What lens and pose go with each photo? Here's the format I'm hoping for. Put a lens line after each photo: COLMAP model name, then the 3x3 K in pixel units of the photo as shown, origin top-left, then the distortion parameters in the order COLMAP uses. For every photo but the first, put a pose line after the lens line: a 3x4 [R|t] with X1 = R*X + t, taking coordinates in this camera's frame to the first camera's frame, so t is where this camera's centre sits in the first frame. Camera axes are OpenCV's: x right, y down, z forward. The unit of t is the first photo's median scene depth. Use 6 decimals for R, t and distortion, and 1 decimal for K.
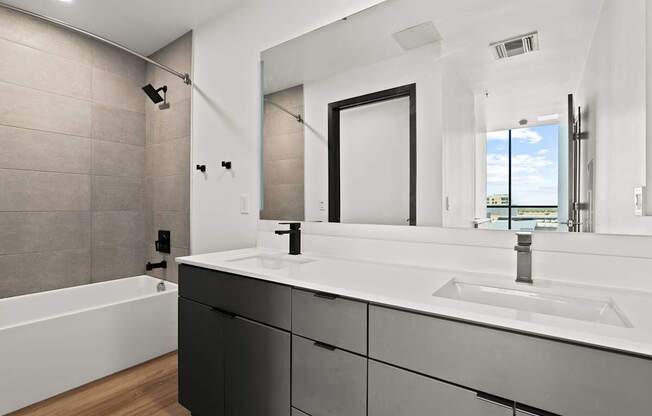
lens RADIAL K [[304.8, 0, 325.4], [0, 304.8, 208.2], [0, 0, 1]] dist [-0.012633, 0.000927]
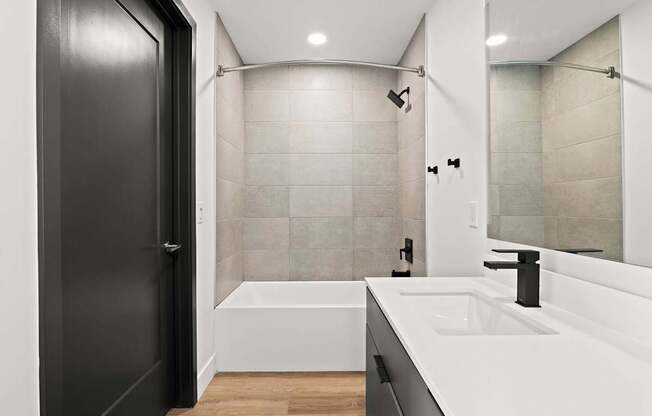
lens RADIAL K [[304.8, 0, 327.1], [0, 304.8, 209.9], [0, 0, 1]] dist [-0.012633, 0.000927]
pose [[0.595020, 0.002468, -0.803707, 0.090317], [-0.001257, 0.999997, 0.002141, -0.020163], [0.803710, -0.000264, 0.595022, 0.234441]]
